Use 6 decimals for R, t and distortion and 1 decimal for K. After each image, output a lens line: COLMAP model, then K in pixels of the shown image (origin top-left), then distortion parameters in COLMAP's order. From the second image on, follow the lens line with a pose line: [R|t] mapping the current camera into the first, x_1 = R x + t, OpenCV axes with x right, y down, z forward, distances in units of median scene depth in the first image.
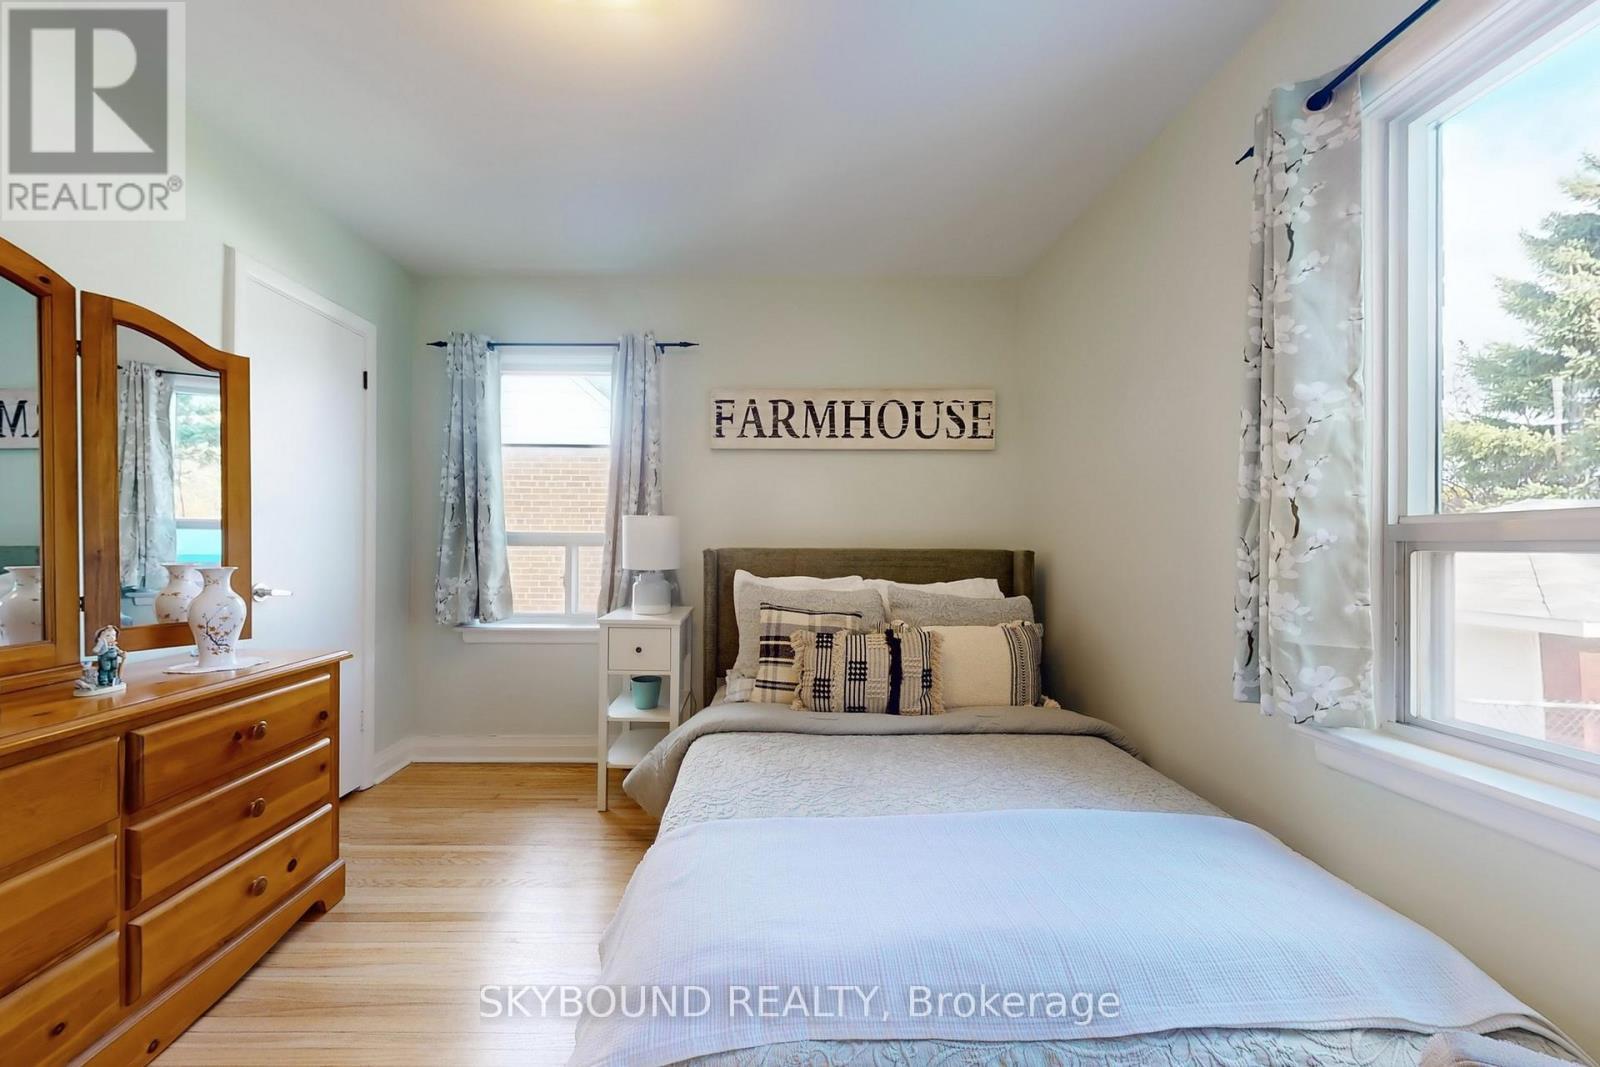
lens RADIAL K [[600.5, 0, 795.9], [0, 600.5, 545.5], [0, 0, 1]] dist [-0.000850, -0.000874]
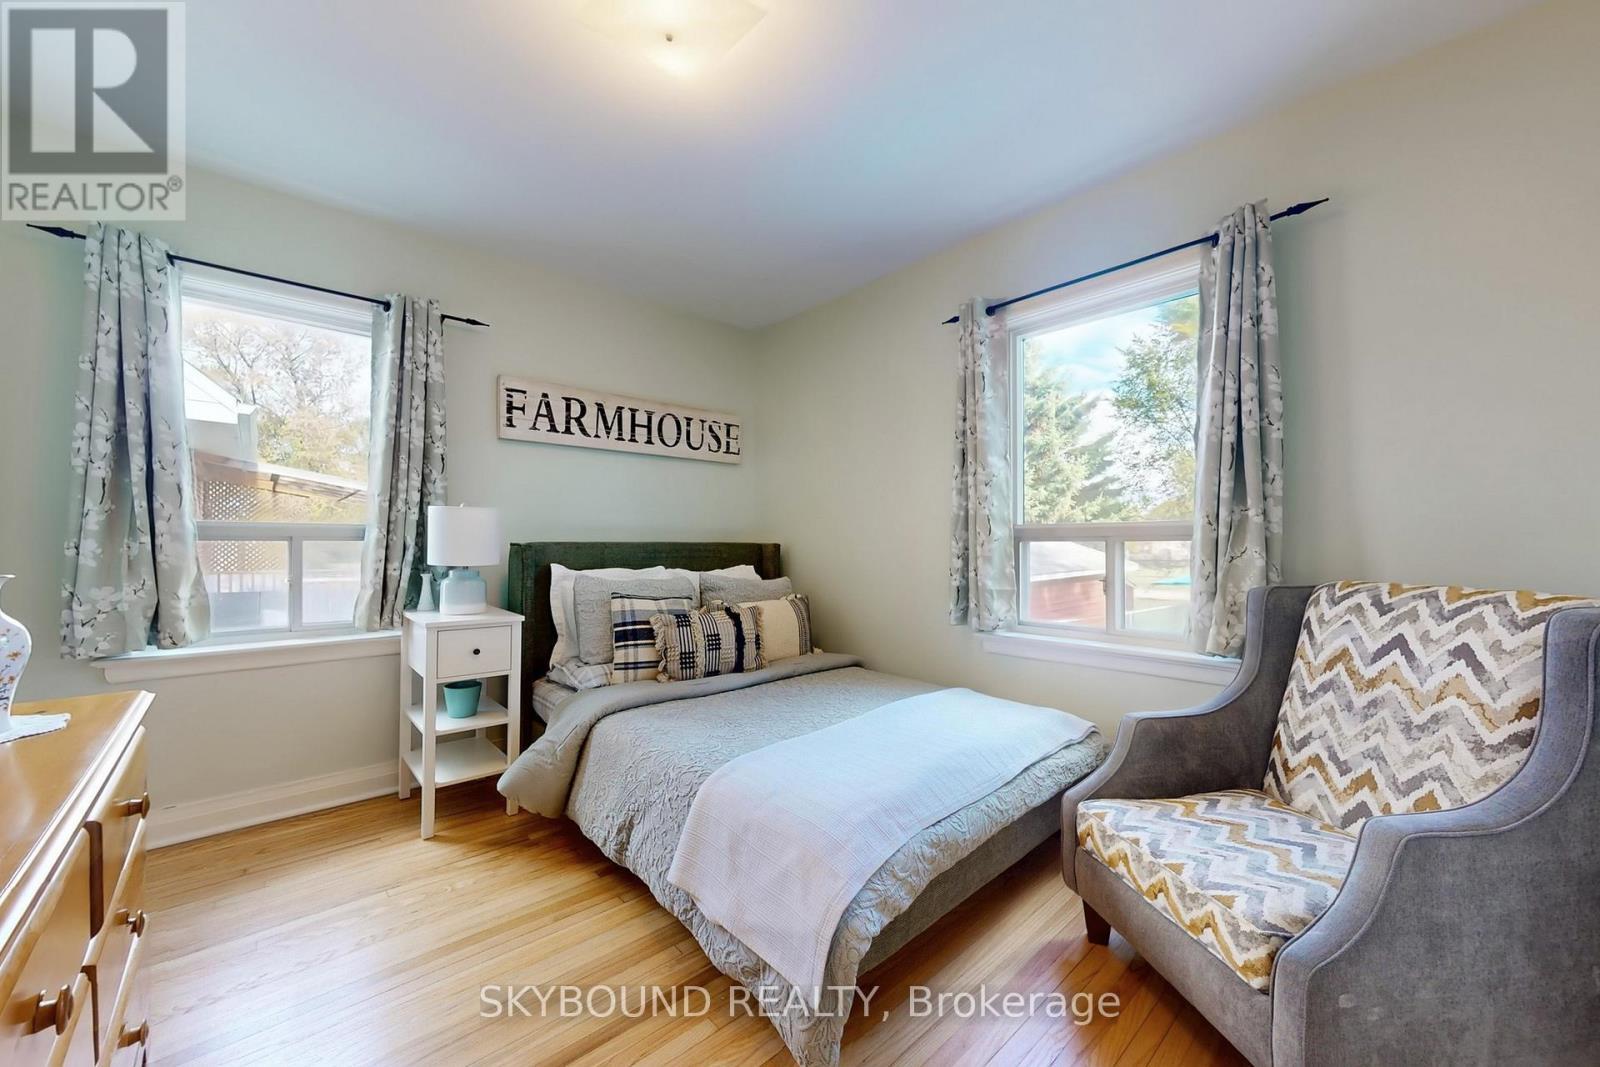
lens RADIAL K [[600.5, 0, 775.5], [0, 600.5, 539.5], [0, 0, 1]] dist [-0.000850, -0.000874]
pose [[0.751108, -0.000645, 0.660179, -0.456106], [0.000487, 1.000000, 0.000423, -0.000415], [-0.660179, 0.000004, 0.751109, -0.003224]]
